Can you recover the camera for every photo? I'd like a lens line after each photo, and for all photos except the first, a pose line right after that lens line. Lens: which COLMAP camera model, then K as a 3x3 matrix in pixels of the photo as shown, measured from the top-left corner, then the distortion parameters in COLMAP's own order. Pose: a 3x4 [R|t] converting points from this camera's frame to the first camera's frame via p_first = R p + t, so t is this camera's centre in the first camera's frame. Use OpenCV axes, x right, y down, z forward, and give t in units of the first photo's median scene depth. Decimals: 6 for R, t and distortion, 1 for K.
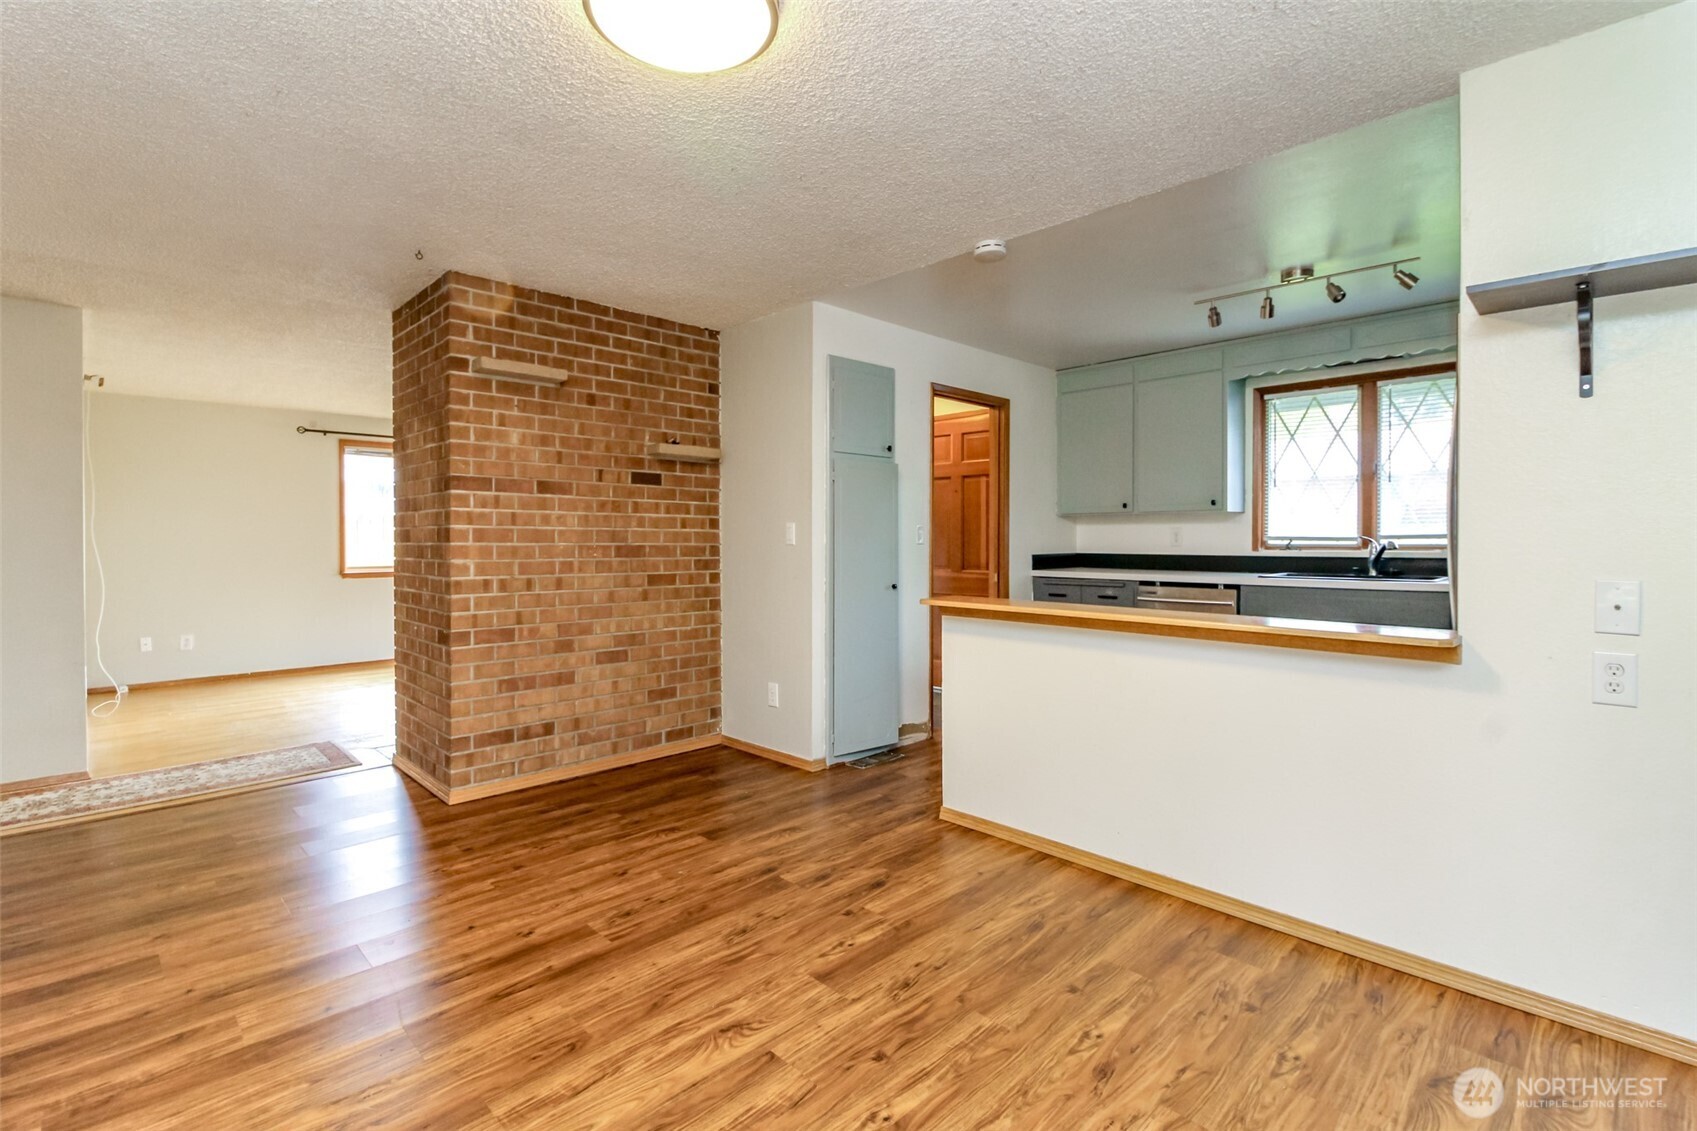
lens RADIAL K [[765.4, 0, 818.7], [0, 765.4, 544.6], [0, 0, 1]] dist [0.017280, -0.000604]
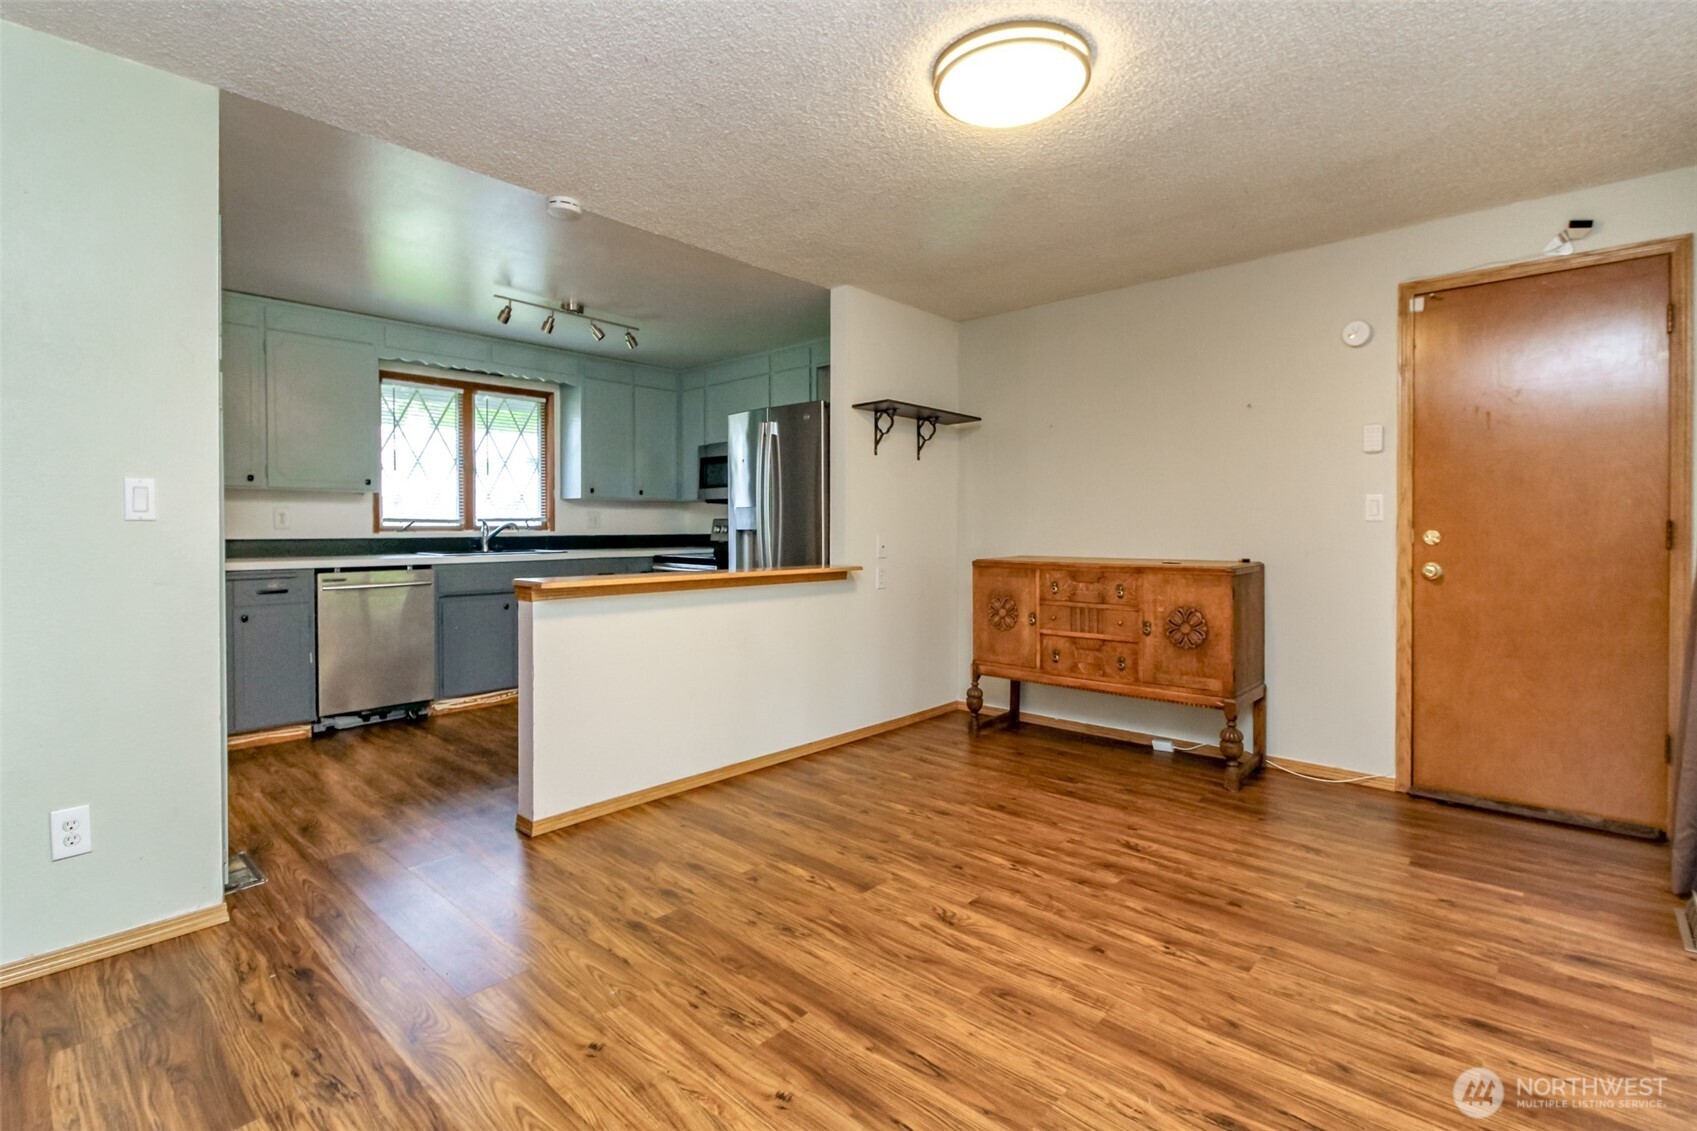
lens RADIAL K [[798.3, 0, 849.3], [0, 798.3, 507.7], [0, 0, 1]] dist [0.024324, -0.000059]
pose [[-0.070285, 0.032158, 0.997008, -0.933967], [0.011419, 0.999441, -0.031431, 0.028277], [-0.997462, 0.009176, -0.070613, 0.859704]]
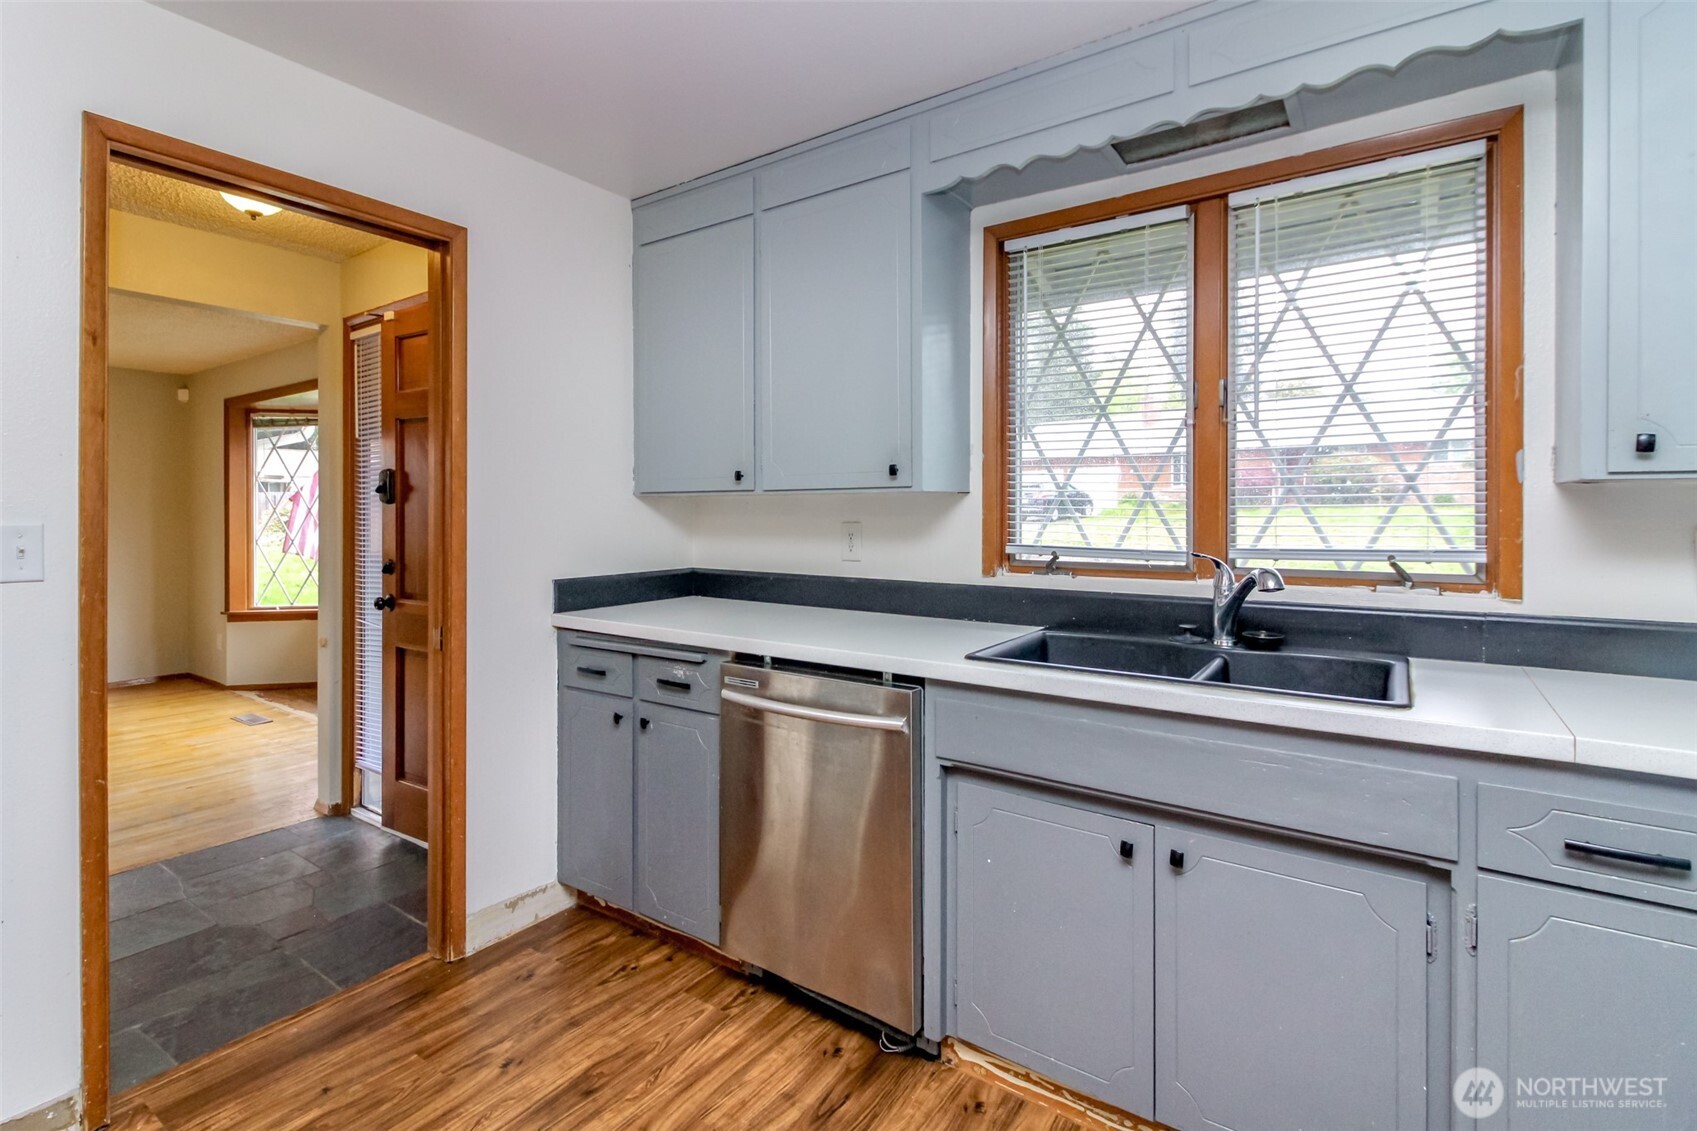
lens RADIAL K [[749.4, 0, 792.9], [0, 749.4, 524.2], [0, 0, 1]] dist [-0.026907, 0.000231]
pose [[0.985314, -0.000636, 0.170750, 0.688586], [-0.000314, 0.999985, 0.005536, -0.047102], [-0.170751, -0.005508, 0.985299, 1.060017]]
